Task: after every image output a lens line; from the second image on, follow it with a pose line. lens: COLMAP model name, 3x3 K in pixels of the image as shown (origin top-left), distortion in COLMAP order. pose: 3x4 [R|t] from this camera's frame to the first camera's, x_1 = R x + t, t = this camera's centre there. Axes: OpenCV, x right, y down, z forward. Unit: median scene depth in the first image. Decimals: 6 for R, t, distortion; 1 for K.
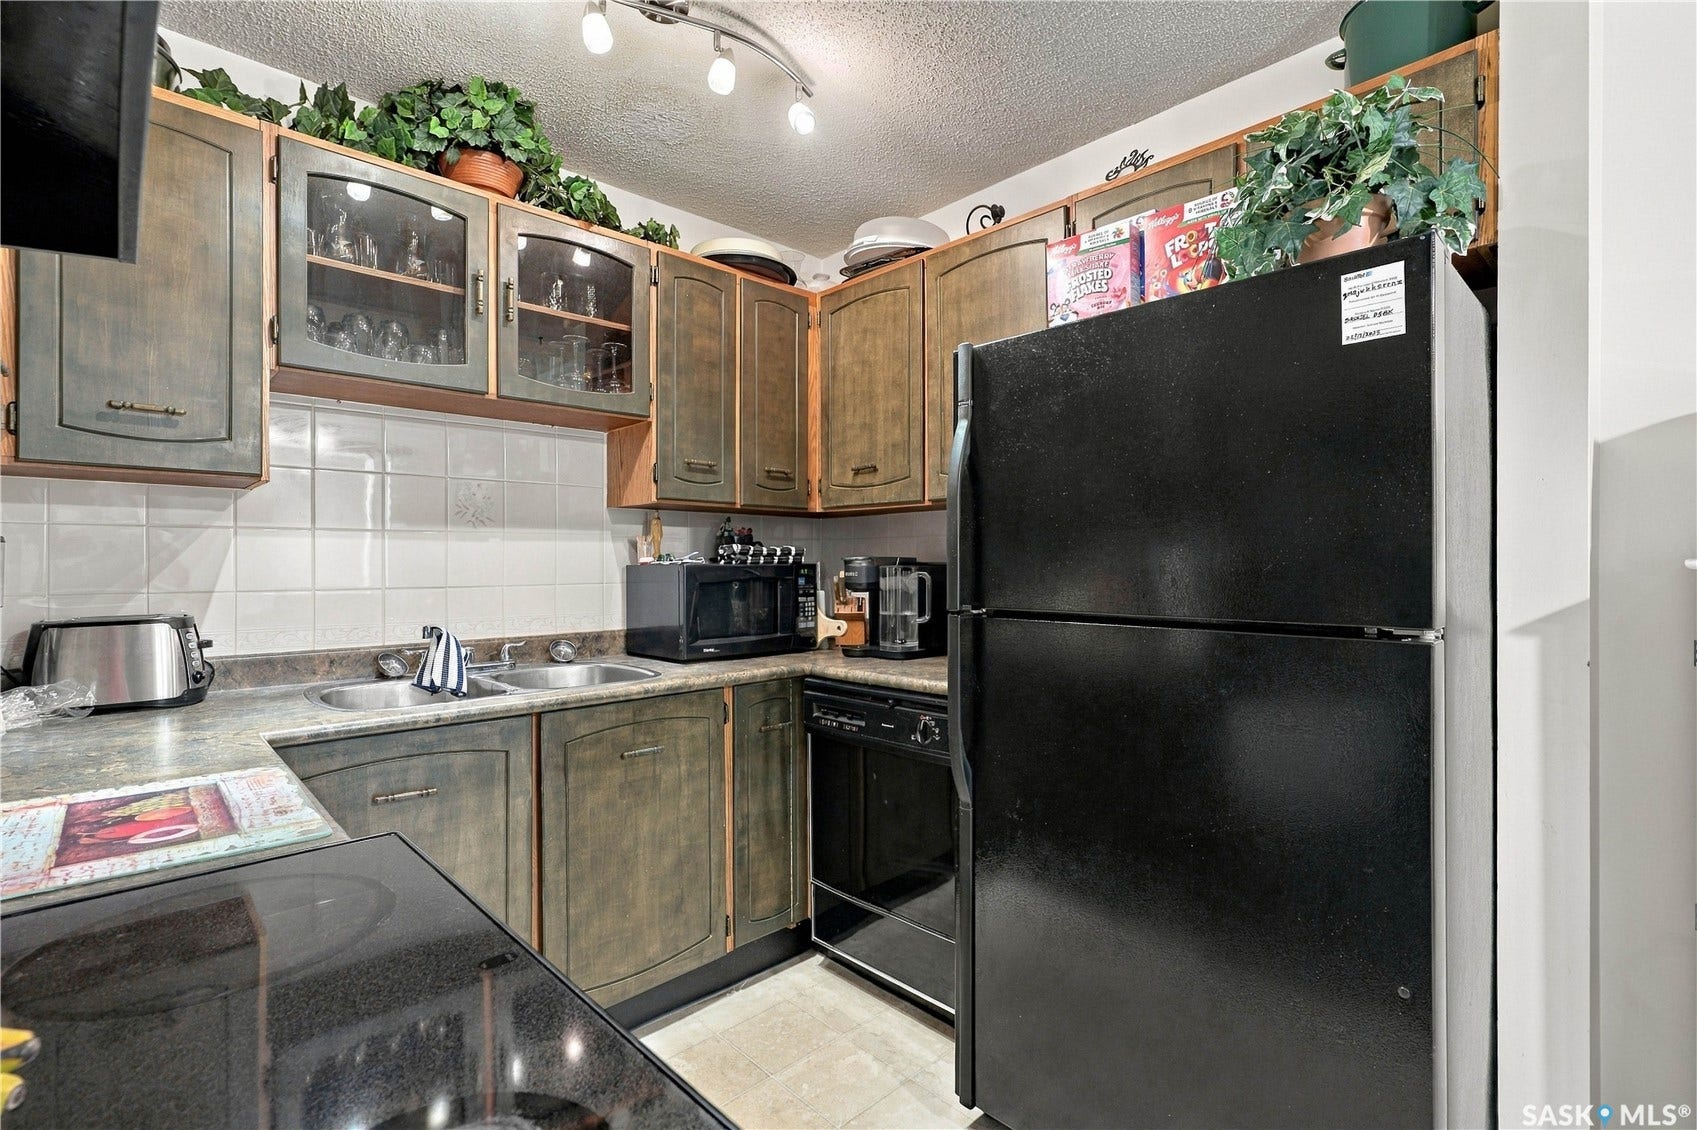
lens RADIAL K [[793.6, 0, 864.5], [0, 793.6, 559.5], [0, 0, 1]] dist [0.003551, -0.001082]
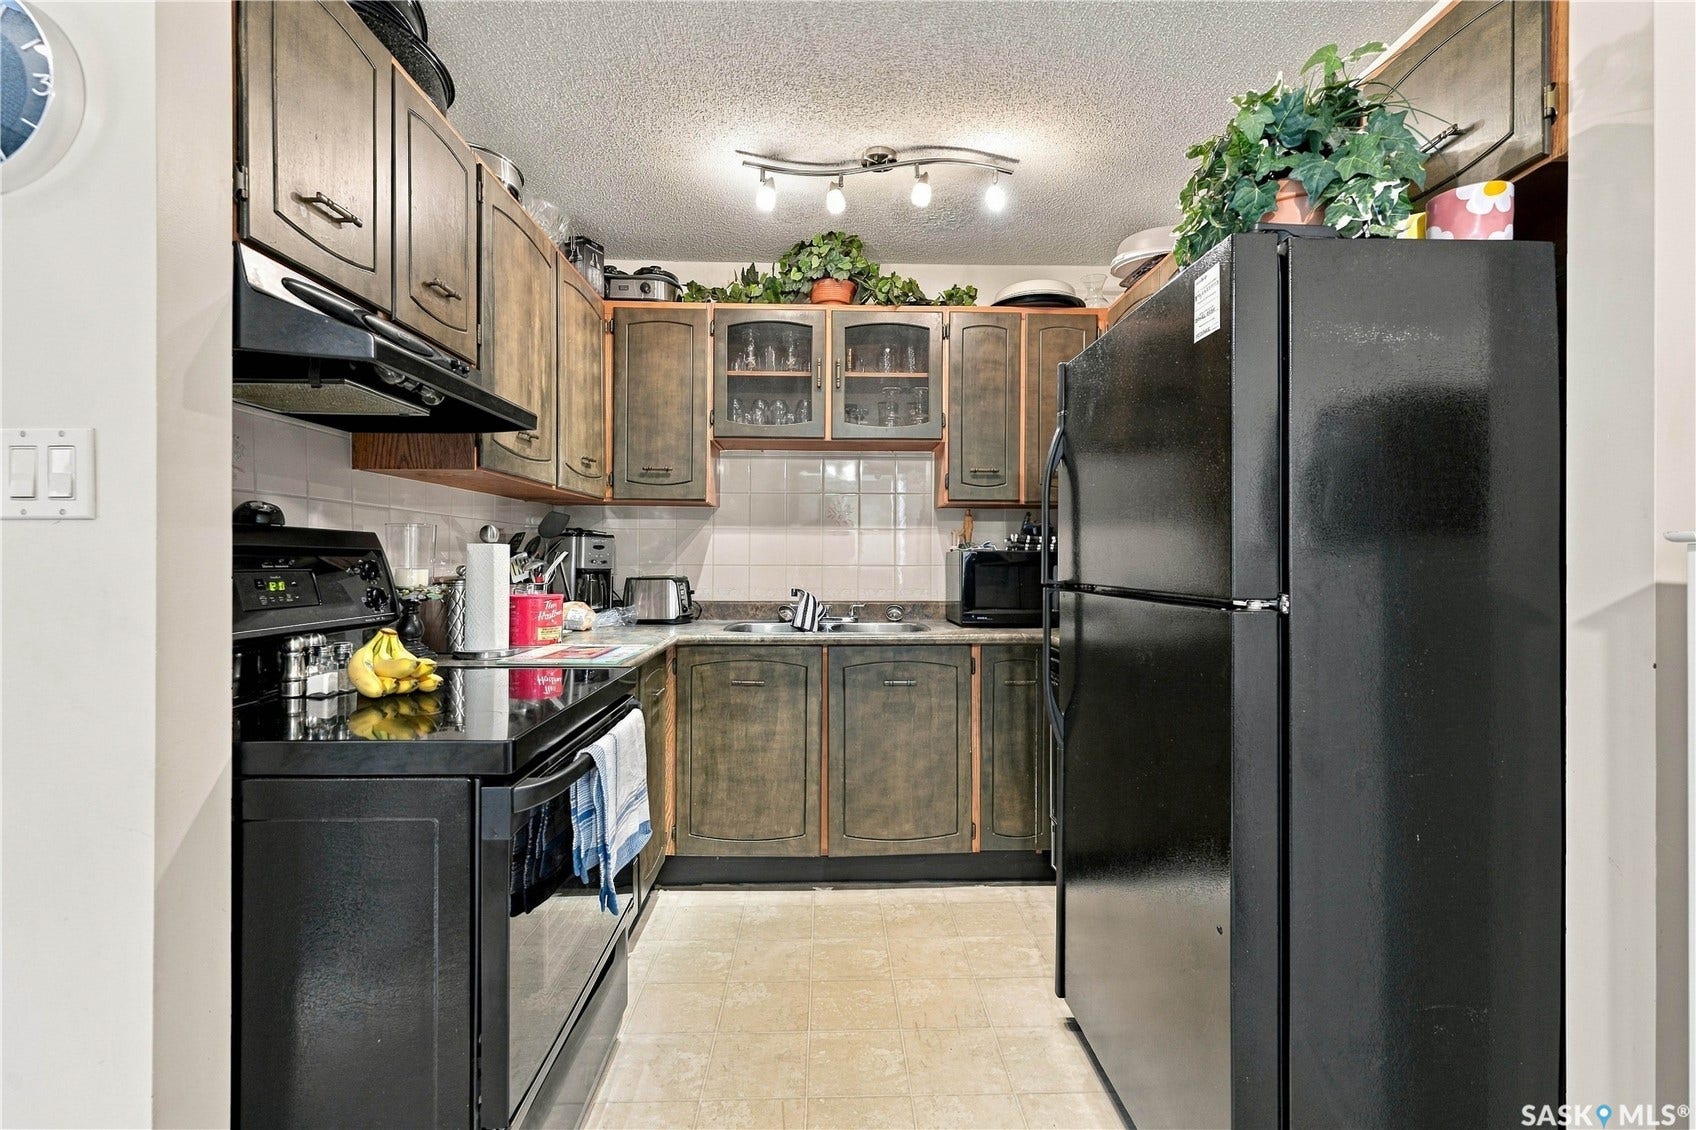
lens RADIAL K [[793.1, 0, 857.4], [0, 793.1, 555.5], [0, 0, 1]] dist [0.003551, -0.001082]
pose [[0.736918, 0.002465, -0.675978, 0.596032], [-0.002328, 0.999997, 0.001109, 0.015551], [0.675978, 0.000756, 0.736921, -0.079888]]
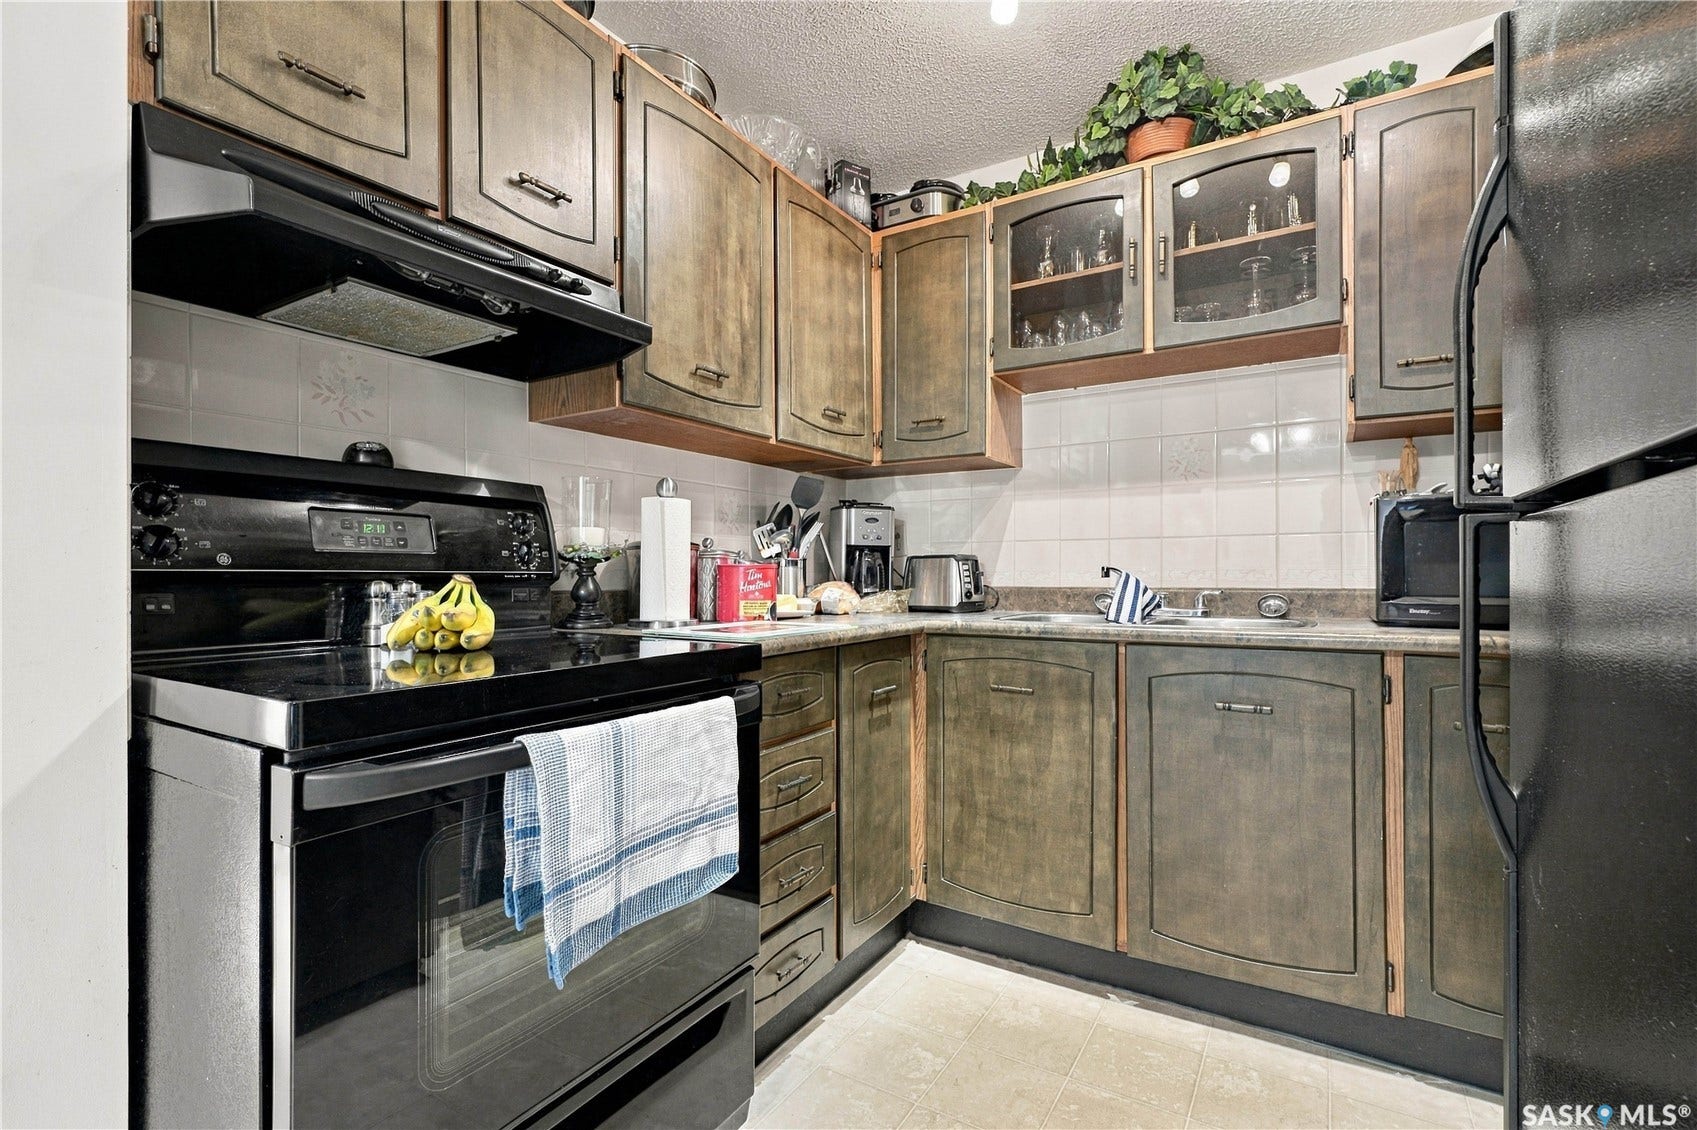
lens RADIAL K [[793.6, 0, 842.2], [0, 793.6, 568.2], [0, 0, 1]] dist [0.003551, -0.001082]
pose [[0.228730, -0.007313, -0.973463, 0.464938], [0.002811, 0.999973, -0.006852, 0.089973], [0.973486, -0.001169, 0.228744, 0.357737]]
